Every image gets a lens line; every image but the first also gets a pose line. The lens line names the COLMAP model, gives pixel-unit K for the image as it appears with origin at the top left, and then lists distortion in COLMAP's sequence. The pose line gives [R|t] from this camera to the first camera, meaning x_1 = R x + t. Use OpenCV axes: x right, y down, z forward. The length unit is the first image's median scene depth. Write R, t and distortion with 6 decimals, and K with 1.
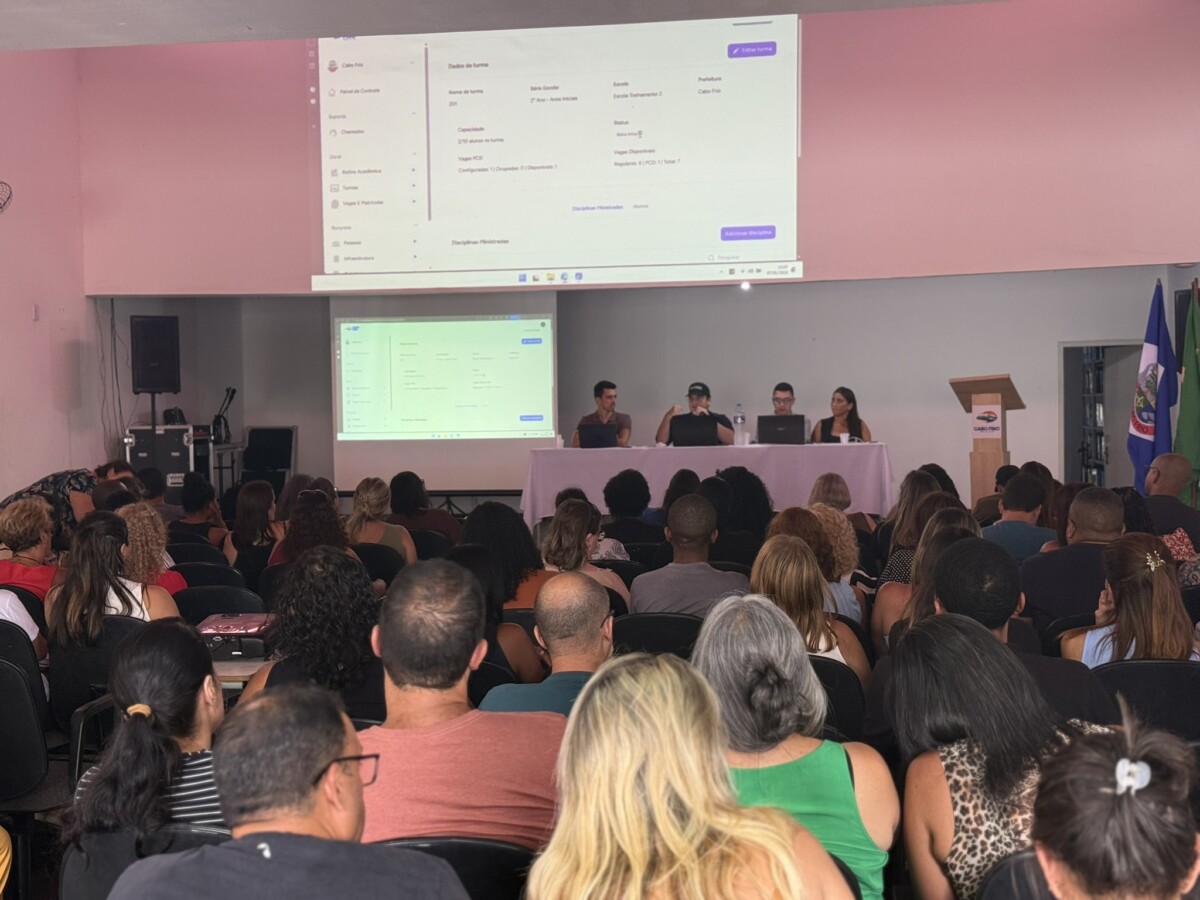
lens RADIAL K [[1588.6, 0, 600.0], [0, 1588.6, 450.0], [0, 0, 1]] dist [0.084649, 0.029691]
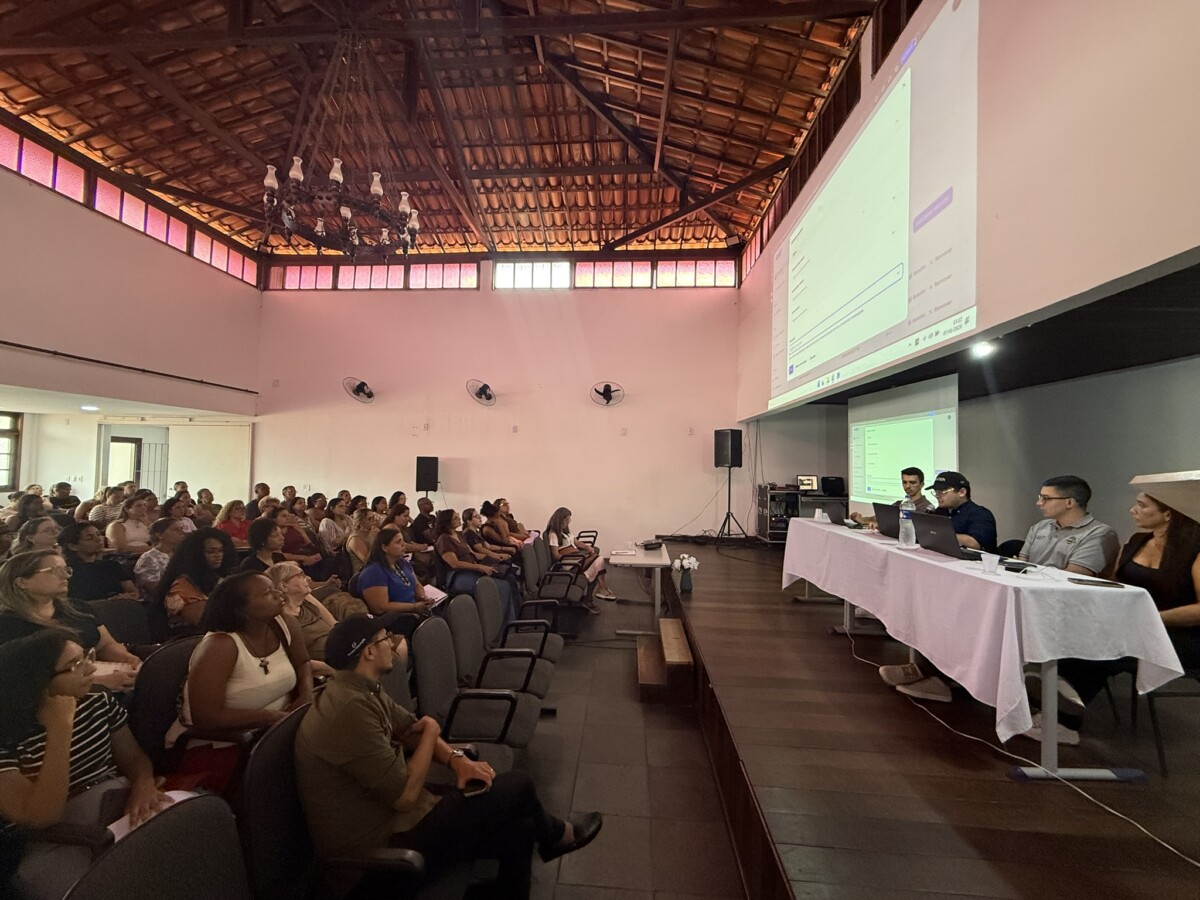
lens RADIAL K [[478.4, 0, 596.6], [0, 478.4, 451.7], [0, 0, 1]] dist [-0.001412, 0.000060]
pose [[0.098575, -0.010463, -0.995075, 0.327110], [-0.051891, 0.998530, -0.015640, -0.038907], [0.993776, 0.053177, 0.097887, 0.806083]]
